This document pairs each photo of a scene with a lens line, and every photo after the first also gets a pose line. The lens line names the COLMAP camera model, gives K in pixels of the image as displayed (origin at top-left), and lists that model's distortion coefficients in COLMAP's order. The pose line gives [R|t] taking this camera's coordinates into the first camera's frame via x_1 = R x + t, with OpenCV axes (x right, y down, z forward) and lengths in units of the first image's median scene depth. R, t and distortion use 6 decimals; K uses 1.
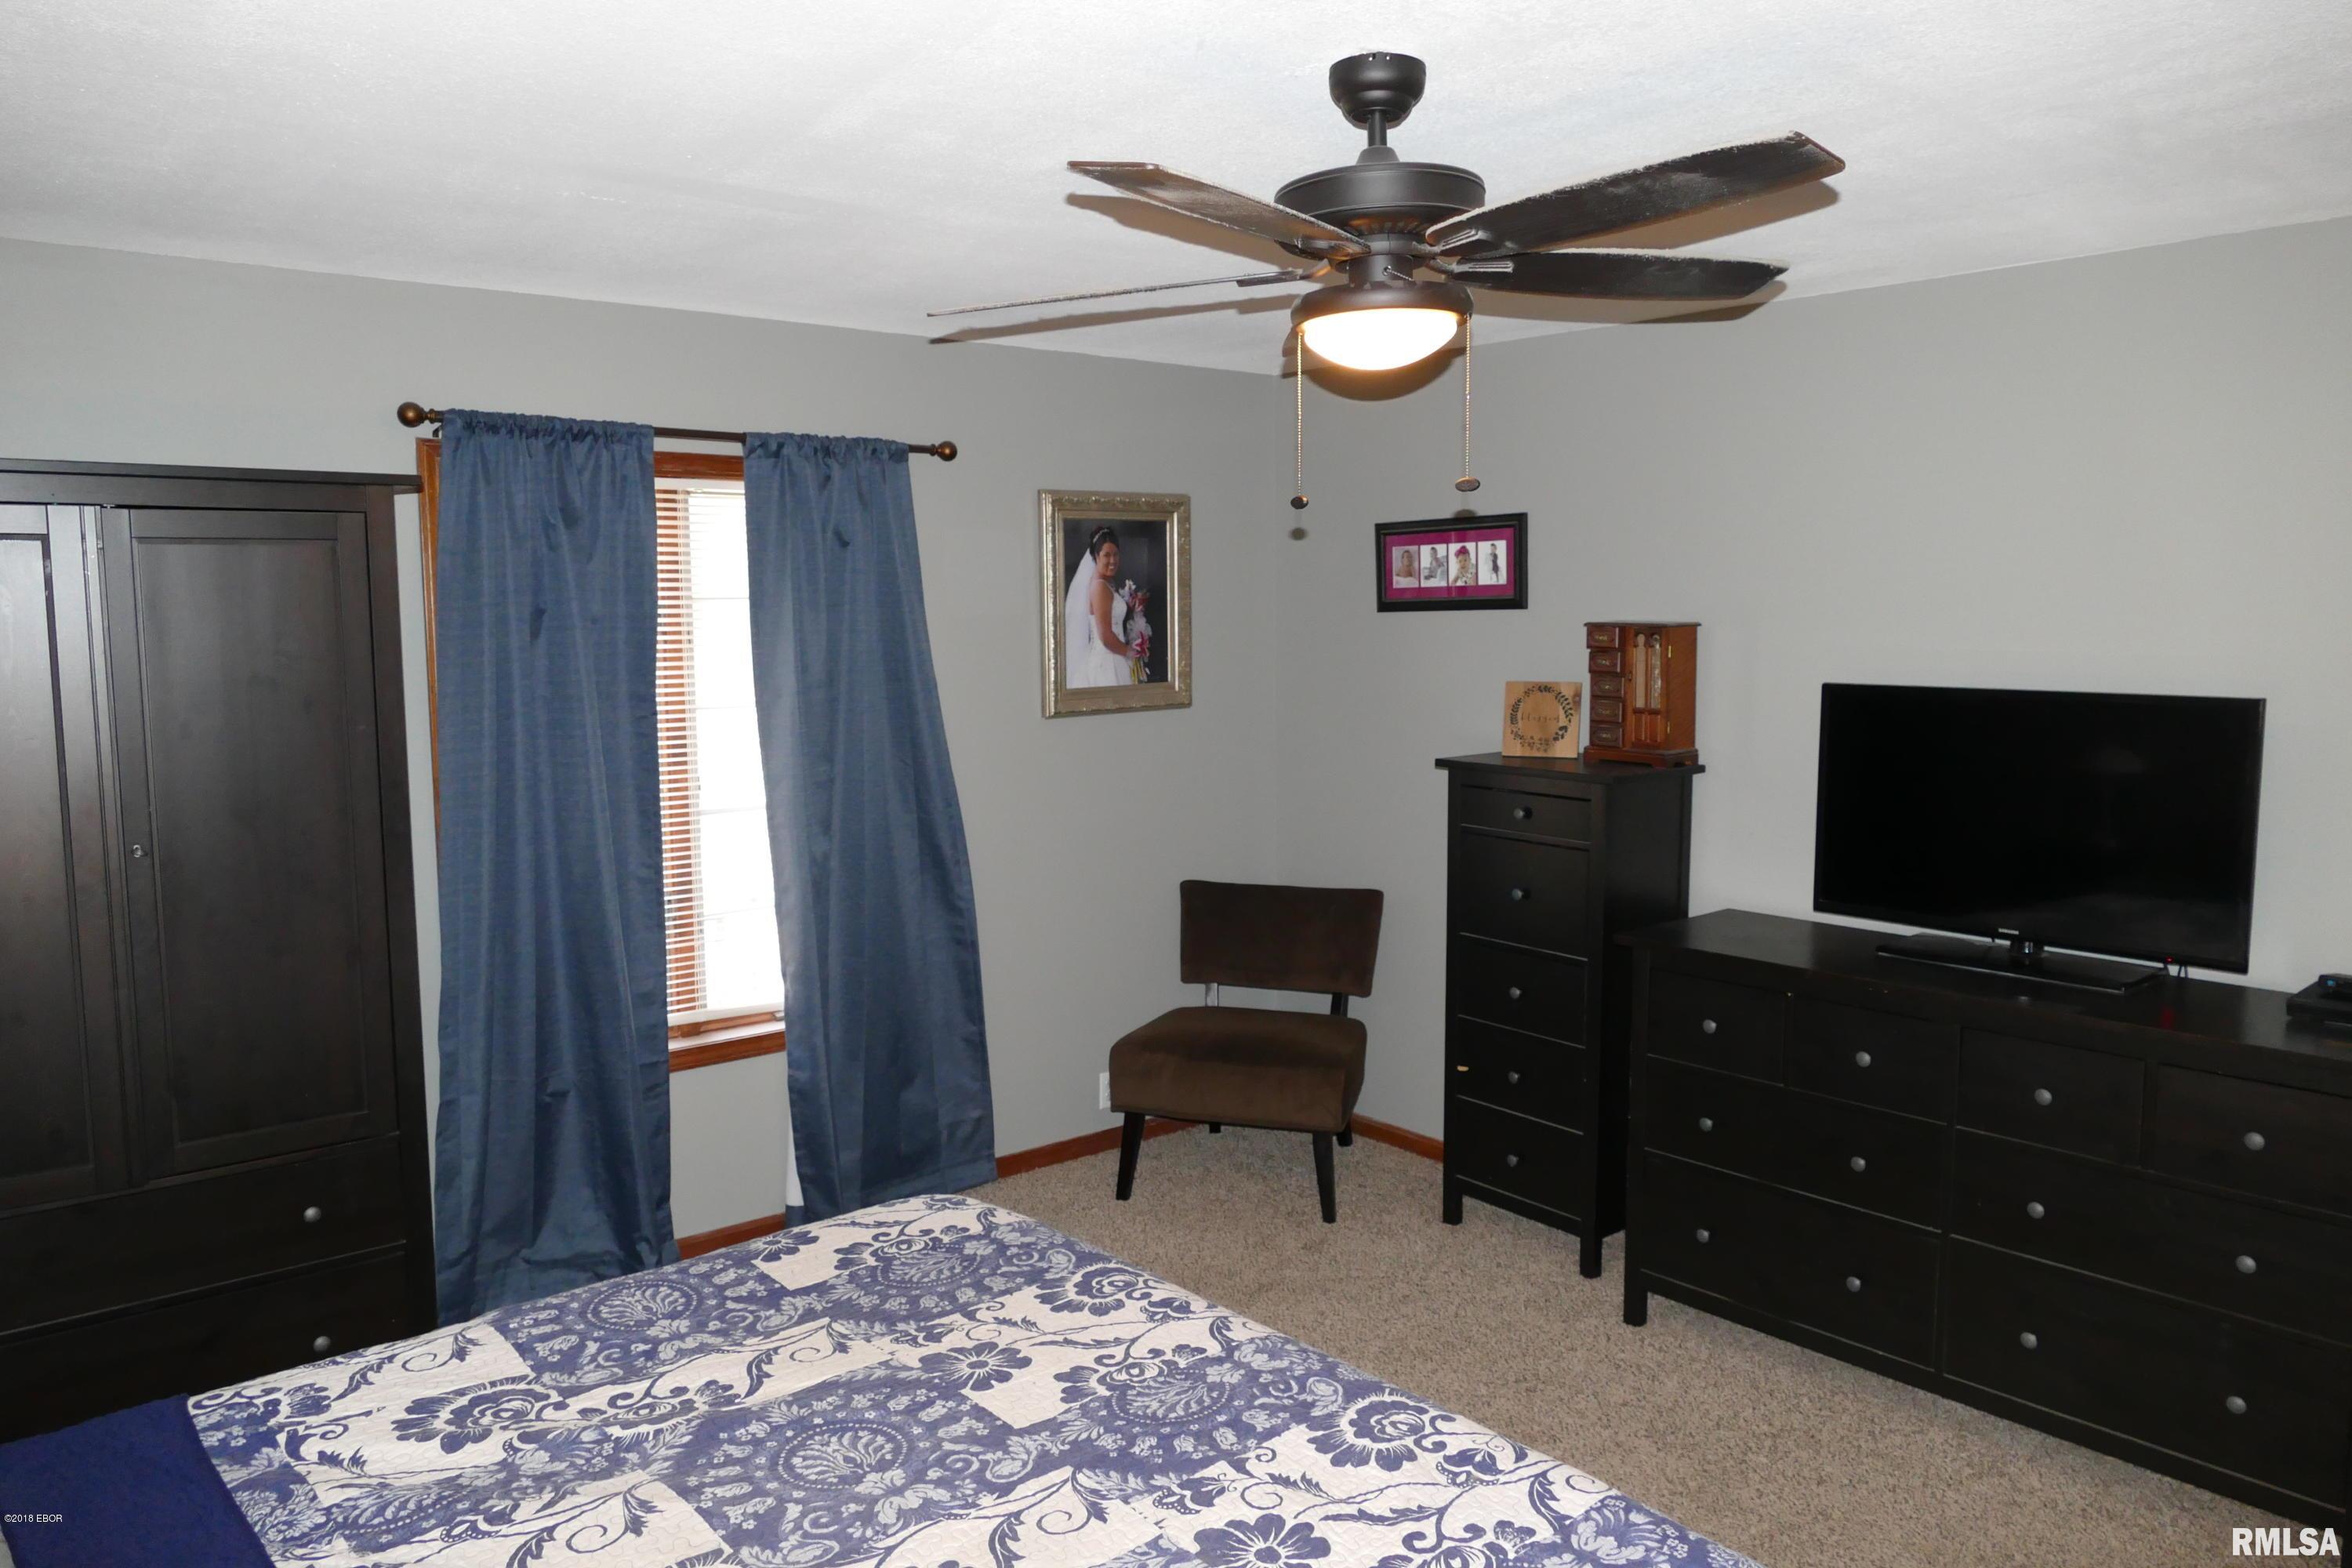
lens RADIAL K [[1690.7, 0, 1184.8], [0, 1690.7, 772.1], [0, 0, 1]] dist [0.002254, -0.000605]
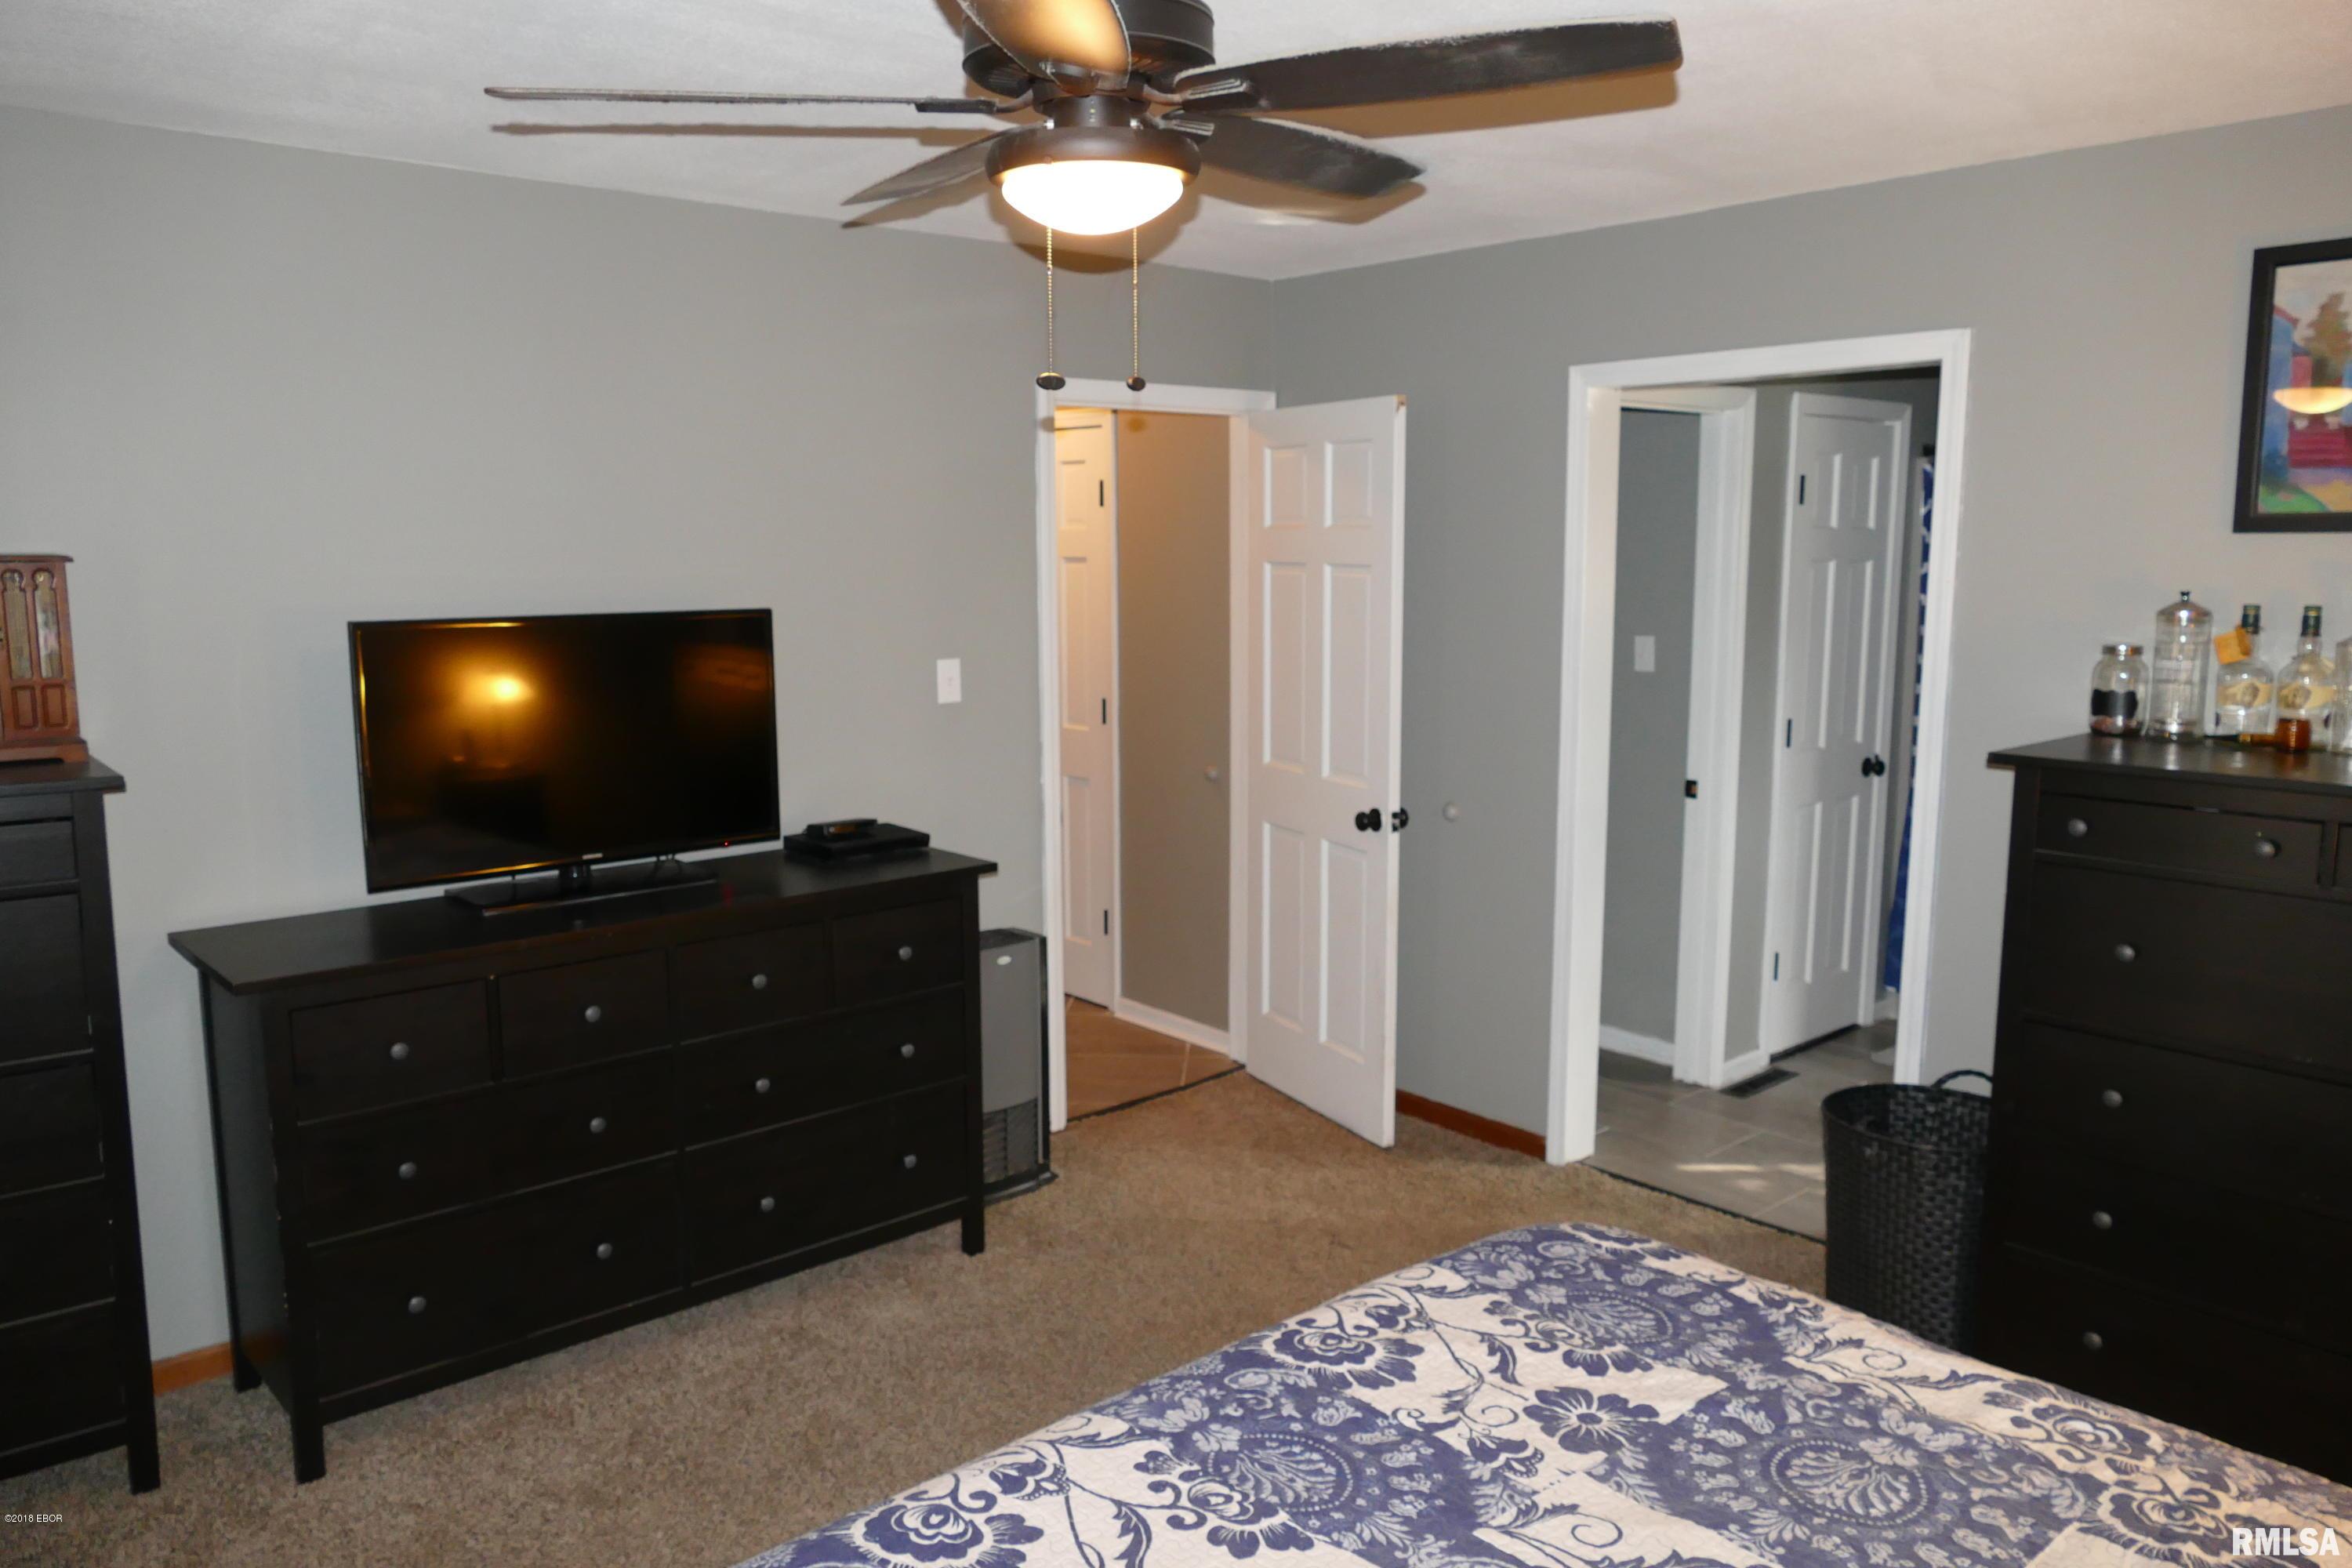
lens RADIAL K [[1690.7, 0, 1184.8], [0, 1690.7, 772.1], [0, 0, 1]] dist [0.002254, -0.000605]
pose [[-0.027299, -0.134822, 0.990494, -0.759412], [0.102466, 0.985266, 0.136934, -0.084176], [-0.994362, 0.105230, -0.013082, 0.993872]]
